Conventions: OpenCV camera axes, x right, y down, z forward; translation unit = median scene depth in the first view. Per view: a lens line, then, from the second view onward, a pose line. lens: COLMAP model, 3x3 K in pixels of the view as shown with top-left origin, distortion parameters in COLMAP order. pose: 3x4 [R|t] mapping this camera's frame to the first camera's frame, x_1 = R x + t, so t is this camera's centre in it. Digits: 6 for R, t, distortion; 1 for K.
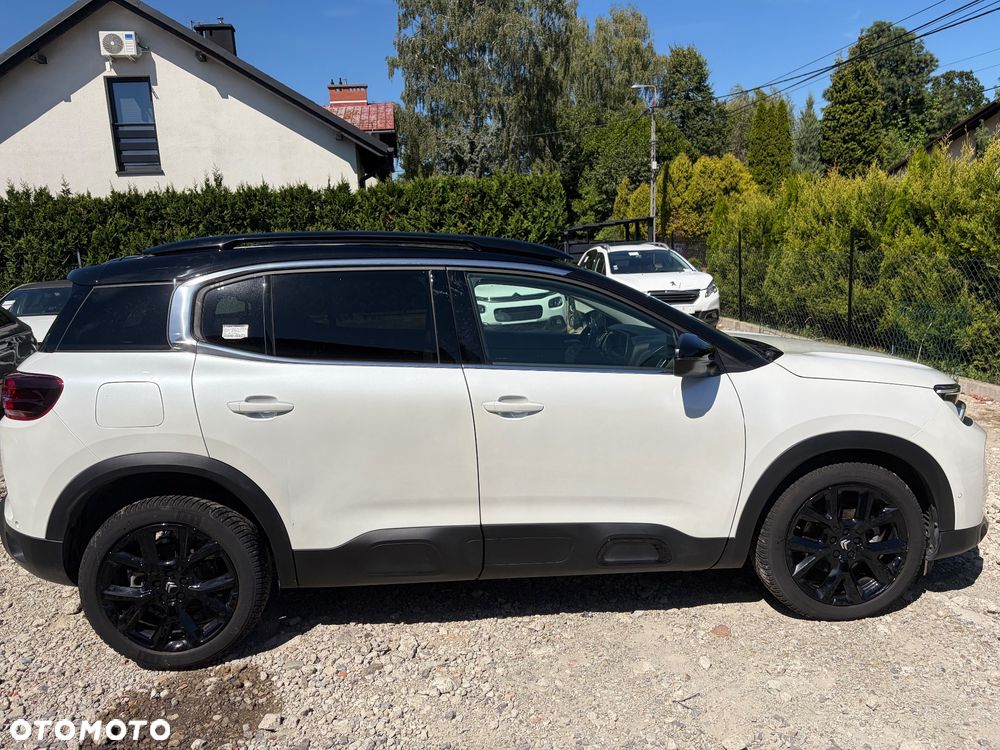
lens RADIAL K [[780.3, 0, 512.7], [0, 780.3, 351.1], [0, 0, 1]] dist [0.003562, 0.005459]
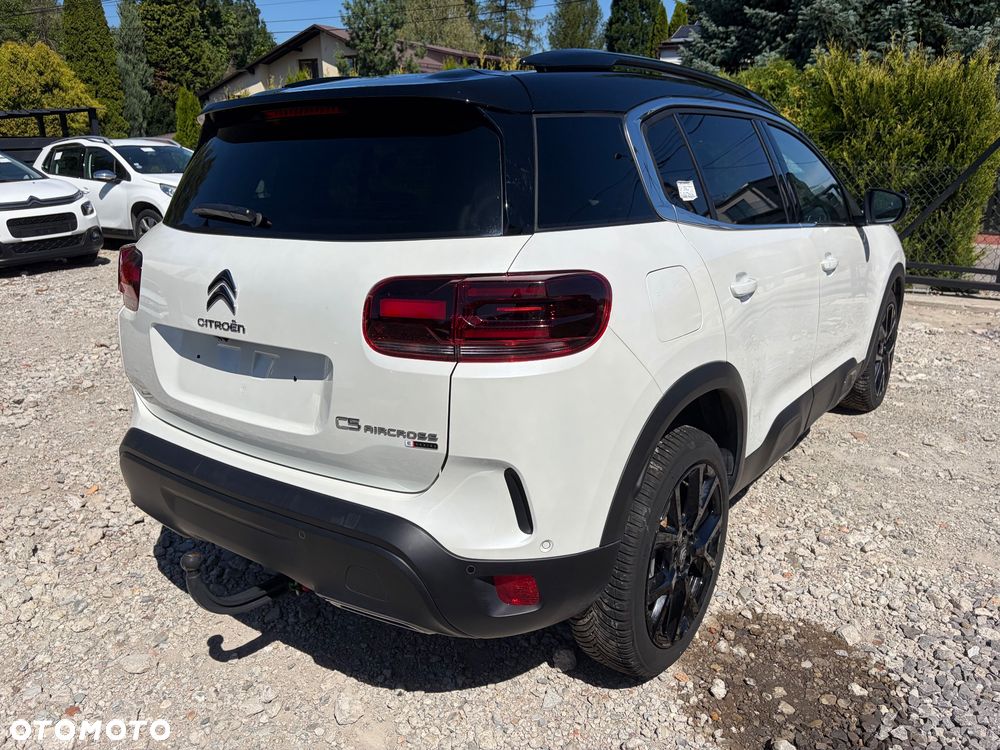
lens RADIAL K [[755.0, 0, 504.0], [0, 755.0, 372.5], [0, 0, 1]] dist [0.059613, -0.072555]
pose [[0.641649, -0.184180, 0.744556, -0.087822], [0.082876, 0.981706, 0.171422, 0.000488], [-0.762507, -0.048287, 0.645175, 0.058238]]
